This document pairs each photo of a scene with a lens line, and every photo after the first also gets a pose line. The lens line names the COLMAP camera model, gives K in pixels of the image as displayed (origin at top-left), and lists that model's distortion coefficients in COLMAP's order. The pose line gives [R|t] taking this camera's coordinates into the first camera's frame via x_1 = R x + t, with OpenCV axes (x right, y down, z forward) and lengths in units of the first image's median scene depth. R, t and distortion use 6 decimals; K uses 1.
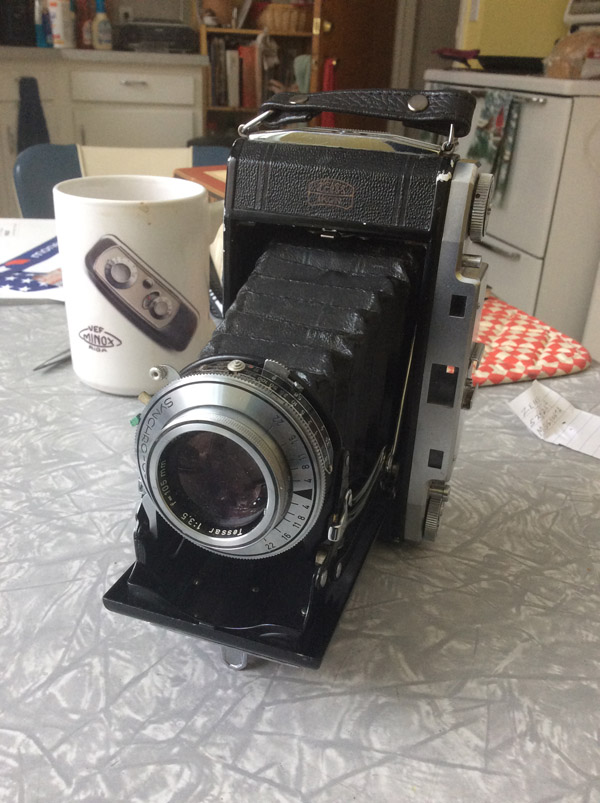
lens RADIAL K [[739.0, 0, 300.0], [0, 739.0, 401.5], [0, 0, 1]] dist [0.087441, -0.192466]
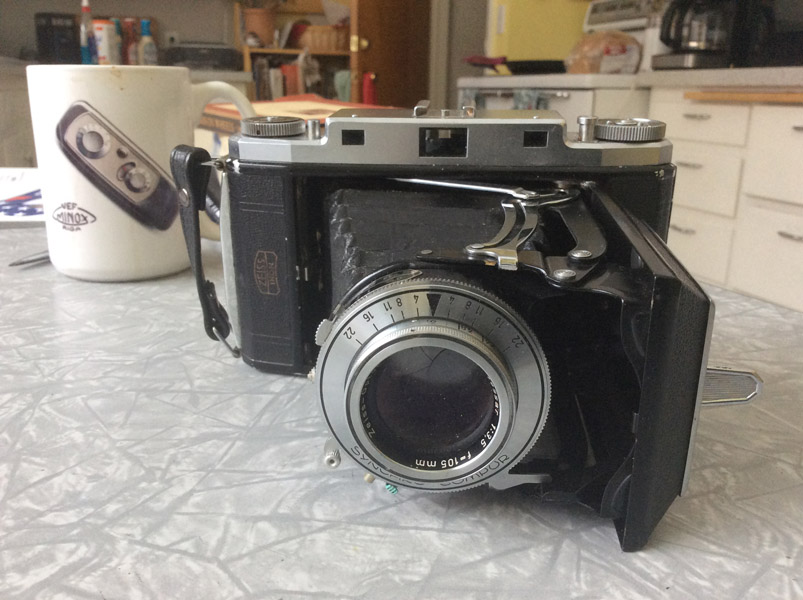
lens RADIAL K [[741.5, 0, 404.3], [0, 741.5, 304.1], [0, 0, 1]] dist [0.075703, -0.189711]
pose [[0.997072, -0.045486, 0.061477, 0.095274], [0.054321, 0.987089, -0.150682, 0.212405], [-0.053829, 0.153580, 0.986669, 0.066966]]
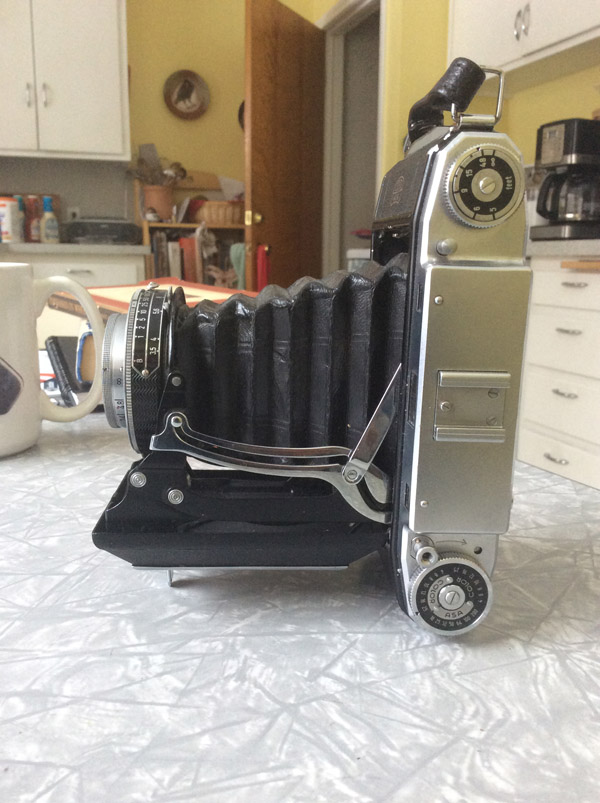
lens RADIAL K [[739.0, 0, 300.0], [0, 739.0, 401.5], [0, 0, 1]] dist [0.087441, -0.192466]
pose [[0.997360, -0.048691, 0.053866, 0.218117], [0.060154, 0.969552, -0.237383, 0.207092], [-0.040667, 0.239997, 0.969921, -0.009974]]
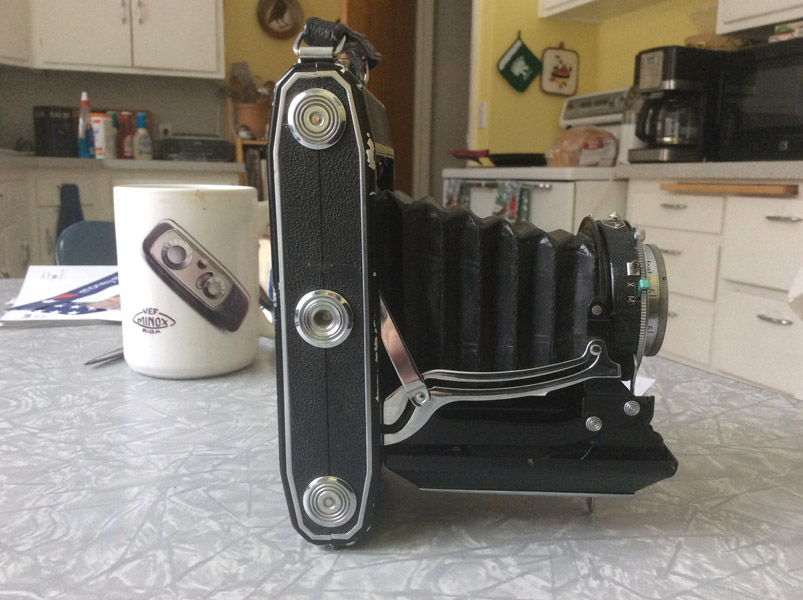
lens RADIAL K [[739.0, 0, 403.6], [0, 739.0, 298.6], [0, 0, 1]] dist [0.087441, -0.192466]
pose [[0.994591, -0.043353, 0.094385, -0.020287], [0.066747, 0.963022, -0.261022, 0.202687], [-0.079579, 0.265911, 0.960707, -0.044758]]
